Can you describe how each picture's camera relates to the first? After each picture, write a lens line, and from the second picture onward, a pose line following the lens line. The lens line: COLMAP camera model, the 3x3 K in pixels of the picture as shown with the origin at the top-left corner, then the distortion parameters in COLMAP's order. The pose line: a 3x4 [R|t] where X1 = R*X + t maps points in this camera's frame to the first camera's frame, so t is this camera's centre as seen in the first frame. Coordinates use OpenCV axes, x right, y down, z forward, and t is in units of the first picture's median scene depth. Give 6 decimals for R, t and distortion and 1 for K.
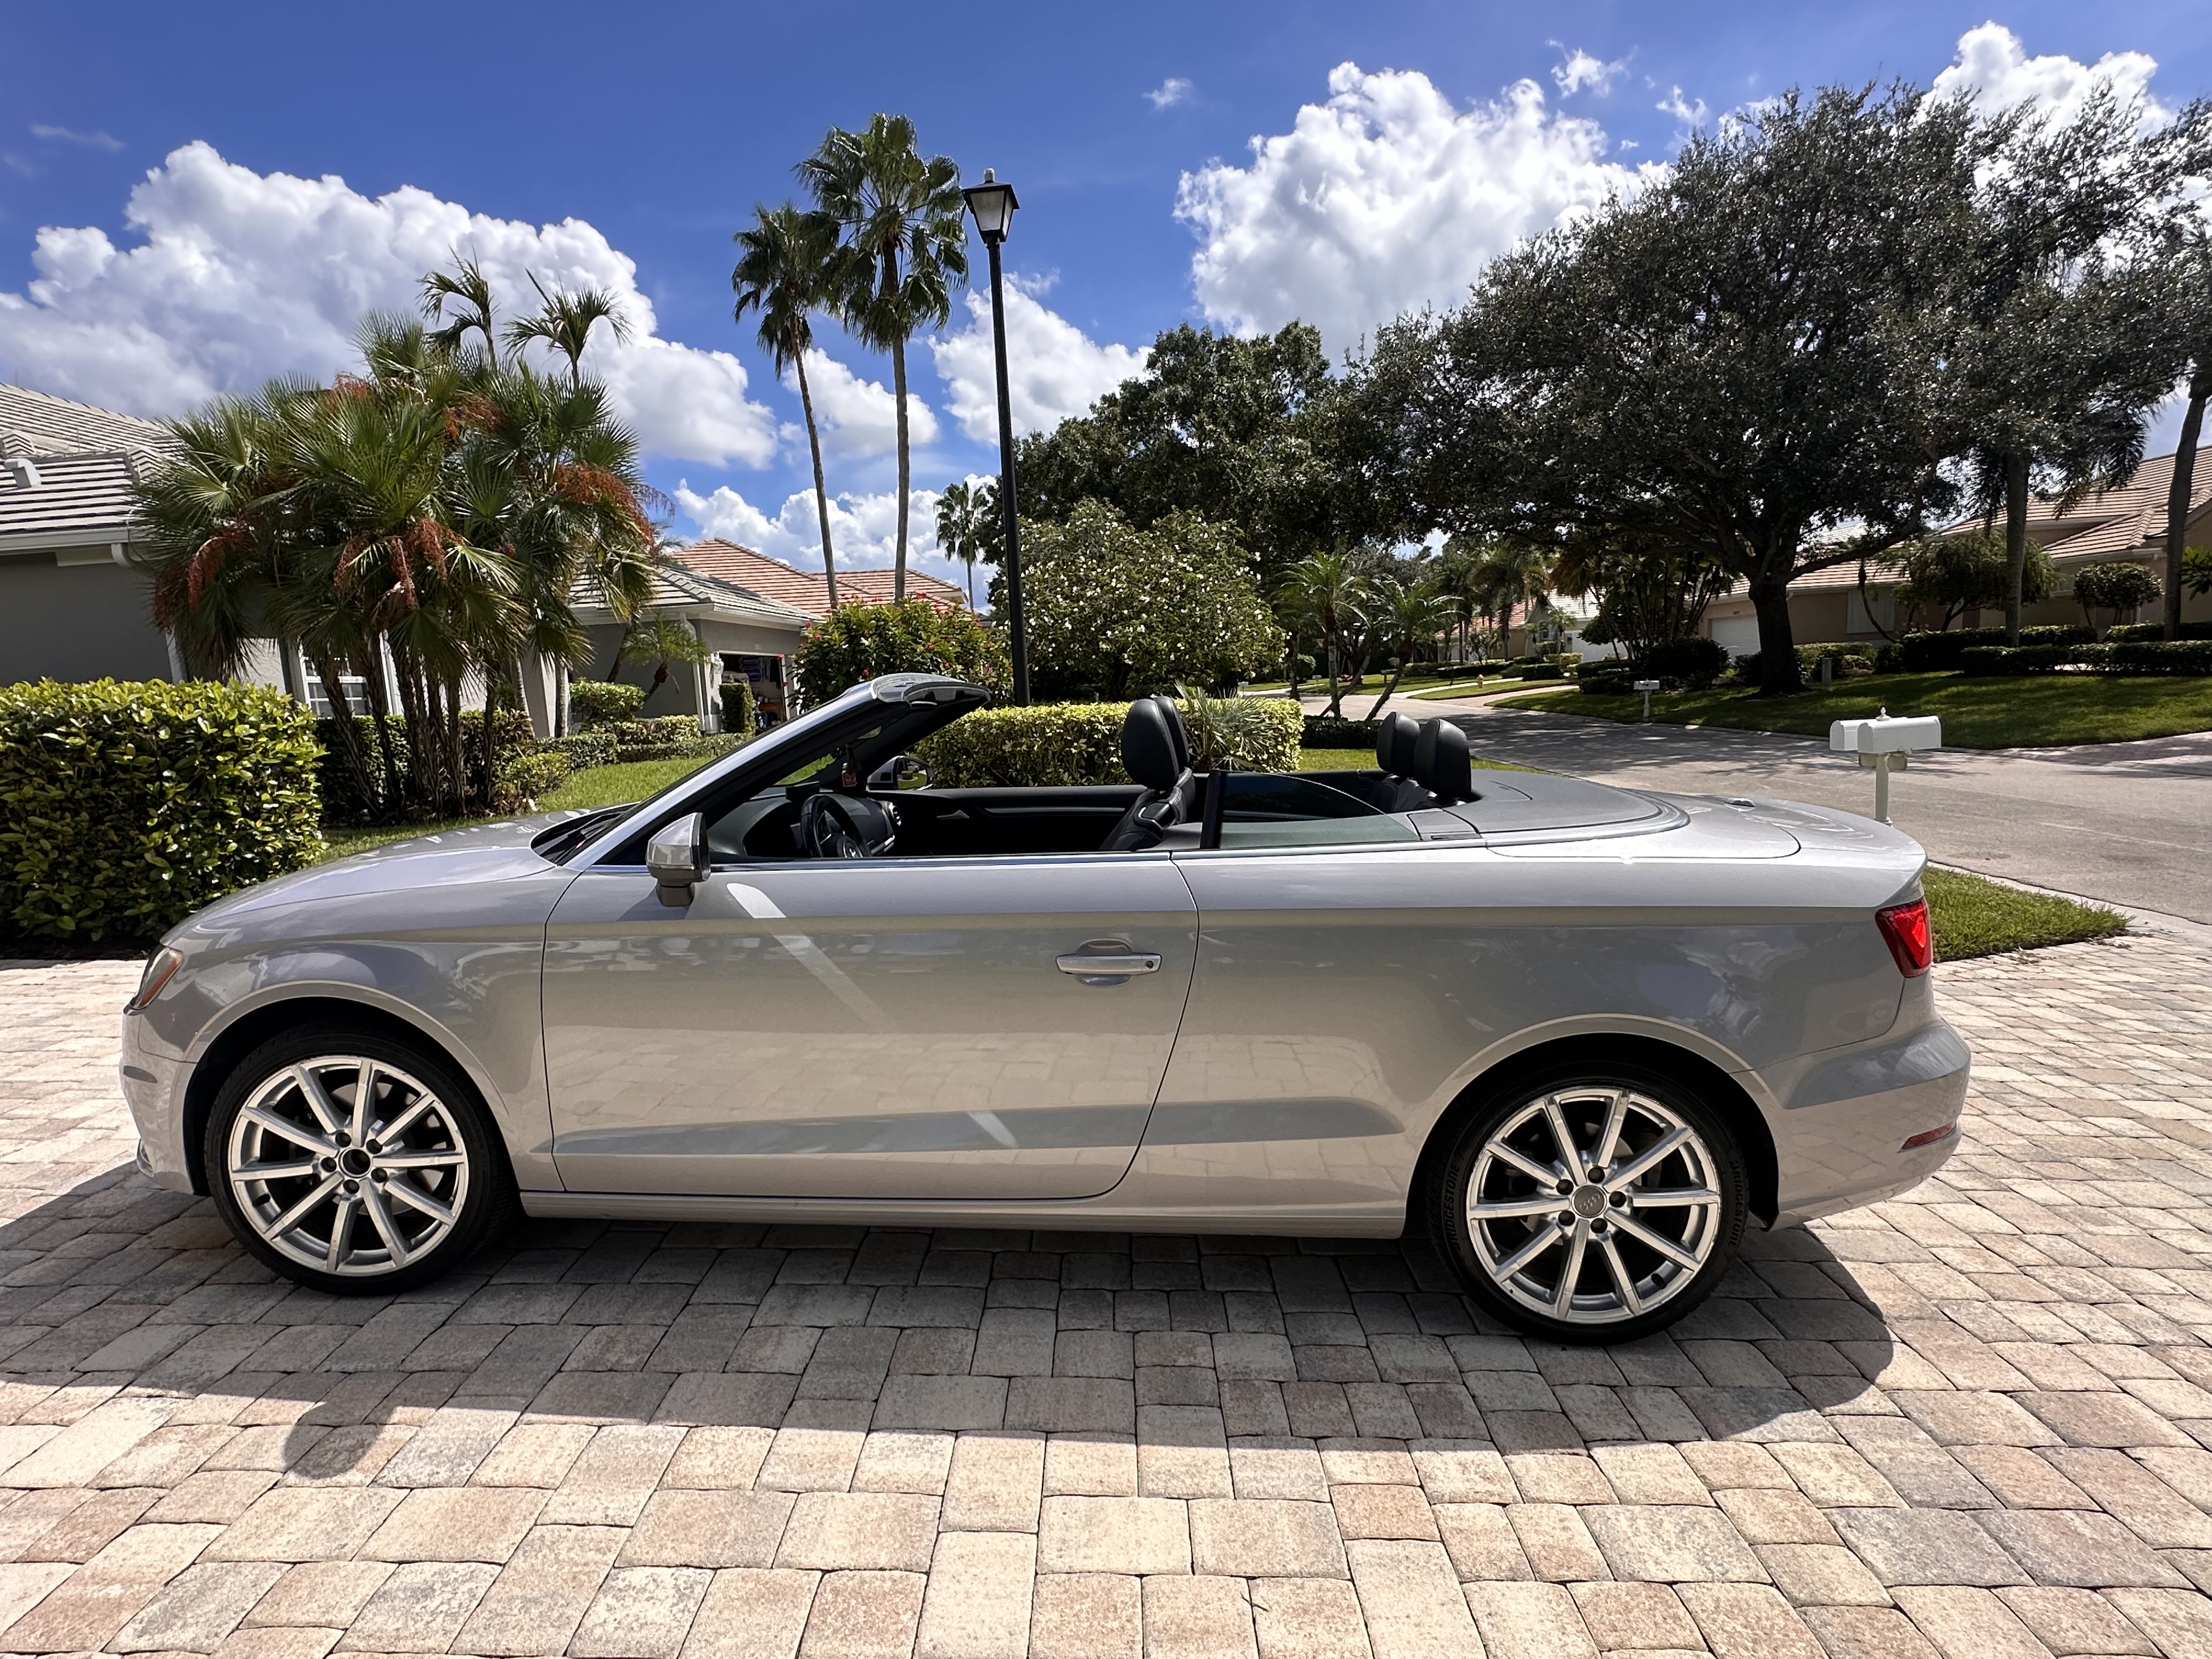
lens RADIAL K [[1126.7, 0, 1102.3], [0, 1126.7, 833.4], [0, 0, 1]] dist [-0.005914, 0.001204]
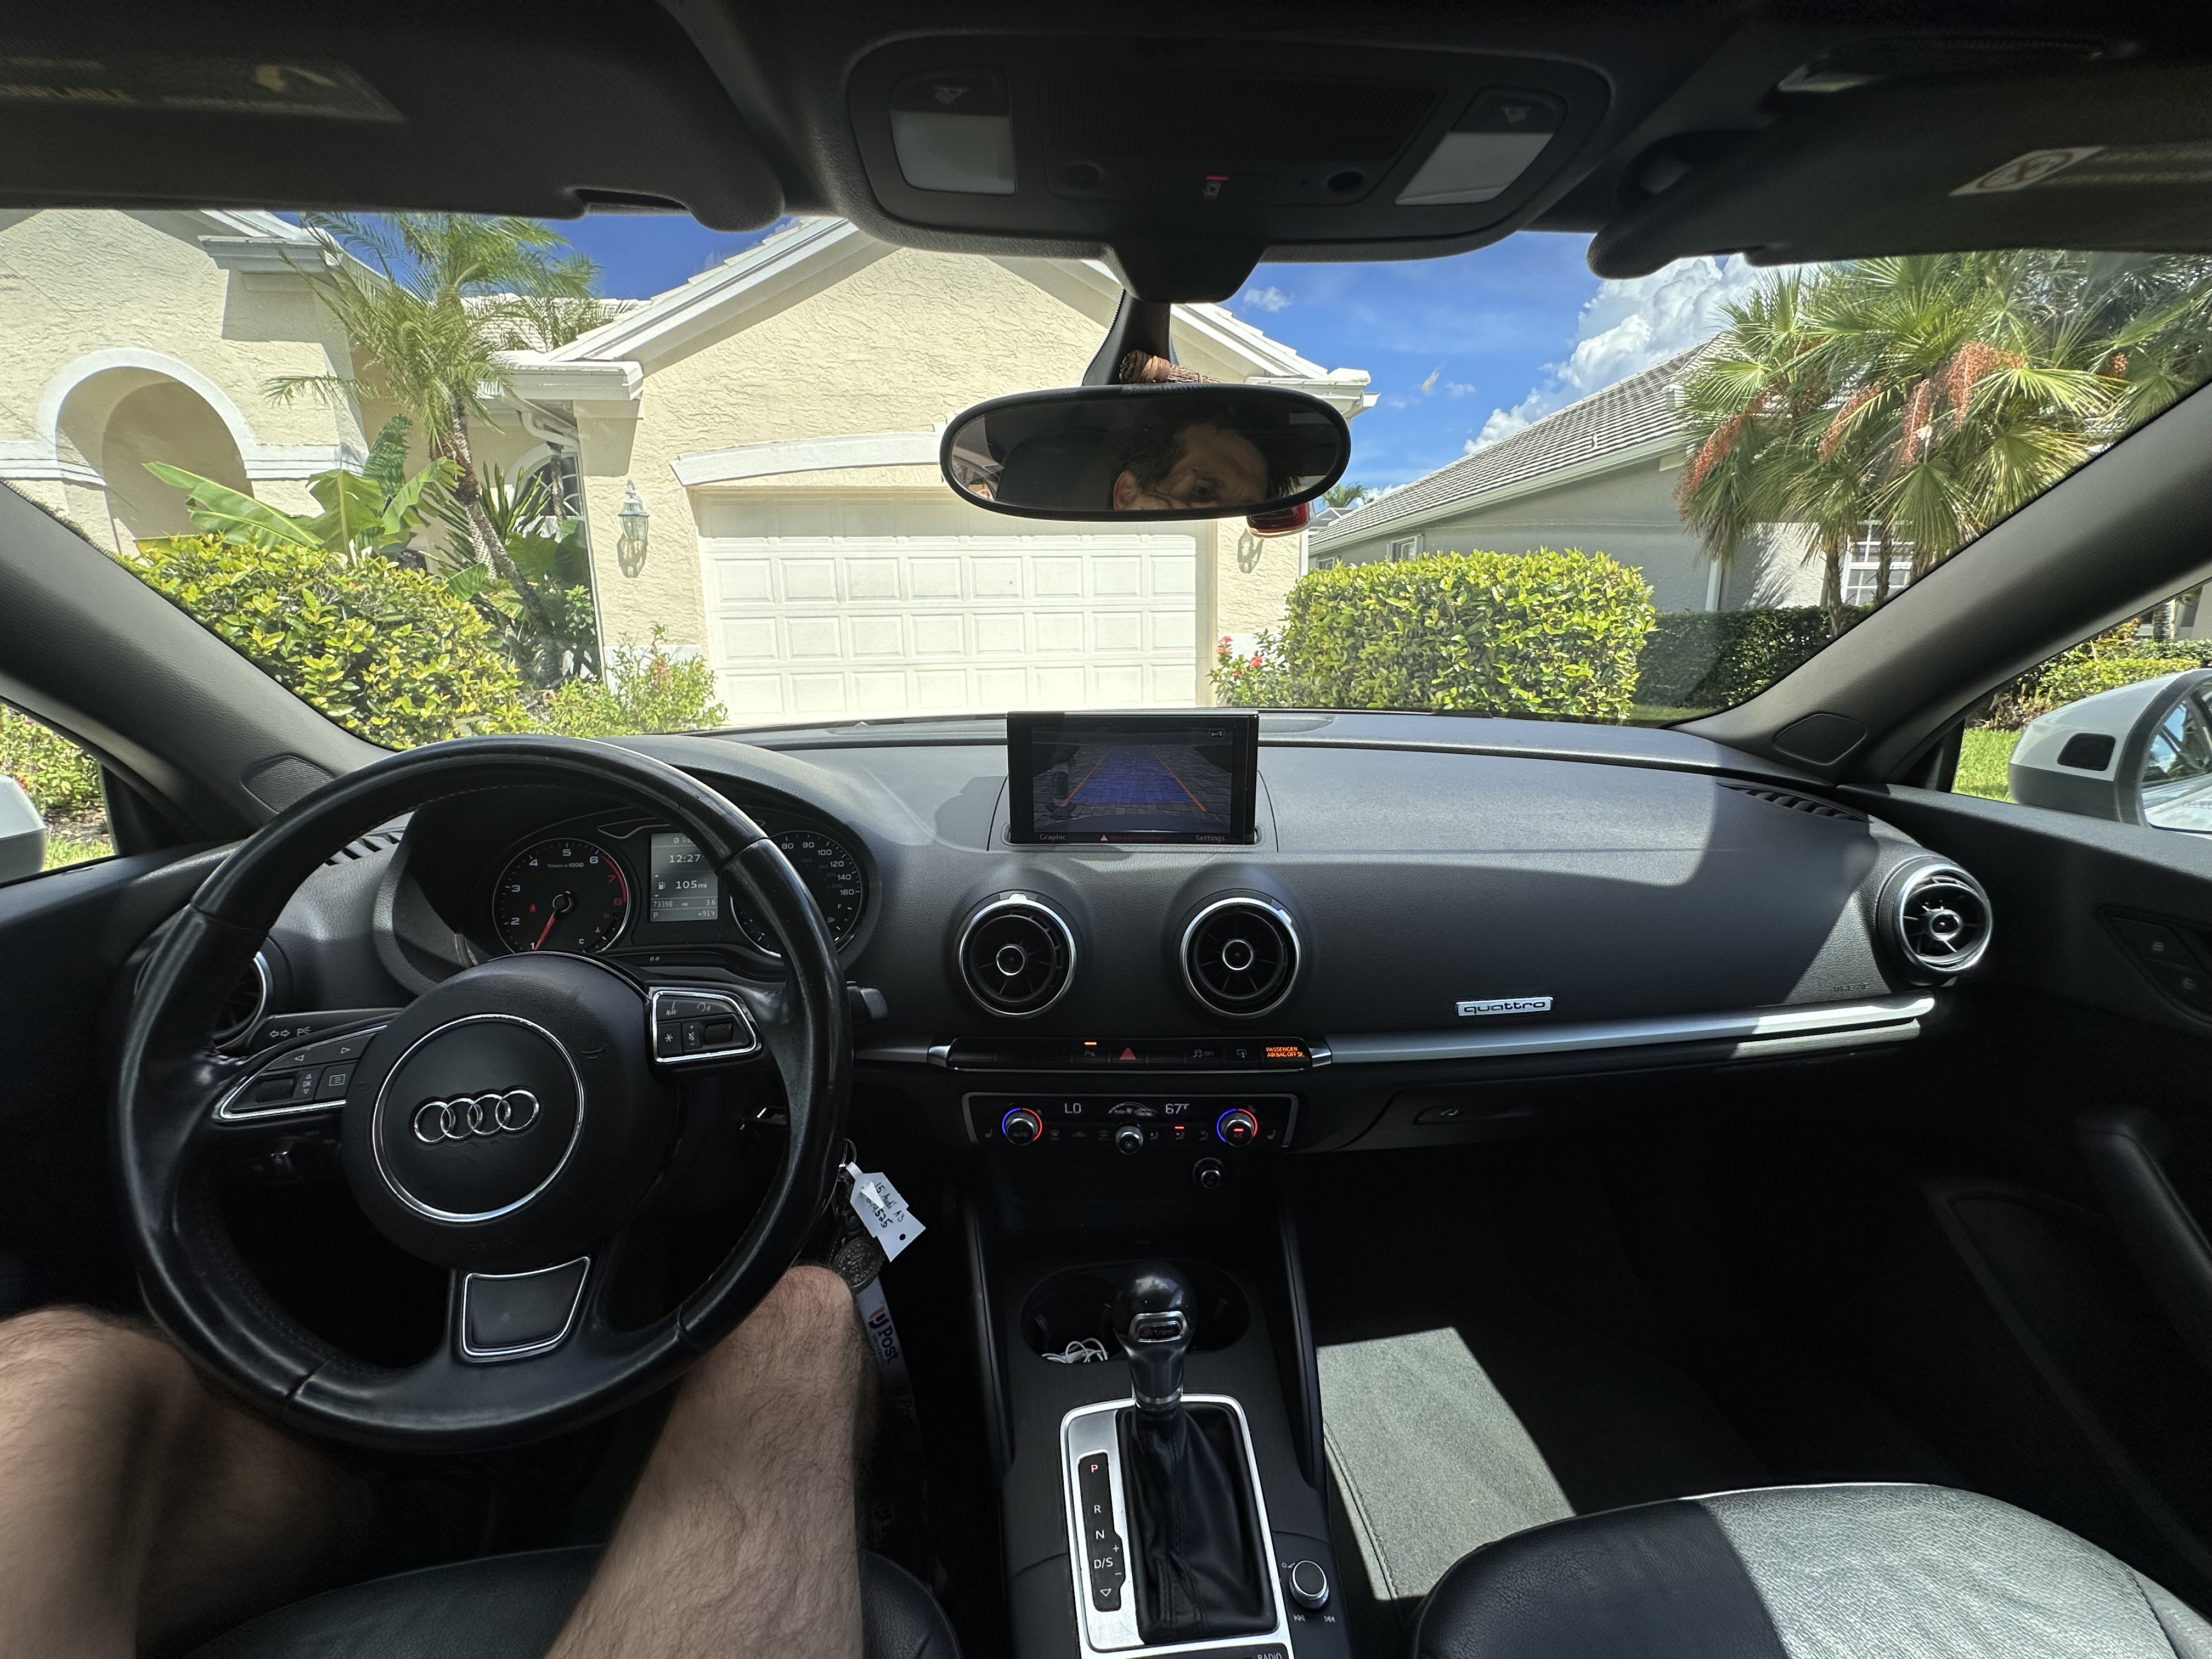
lens RADIAL K [[892.5, 0, 1103.5], [0, 892.5, 828.7], [0, 0, 1]] dist [-0.008111, 0.001796]
pose [[0.155953, 0.250392, -0.955501, -0.033634], [-0.122763, 0.964750, 0.232779, -0.034647], [0.980106, 0.080998, 0.181195, 0.538906]]
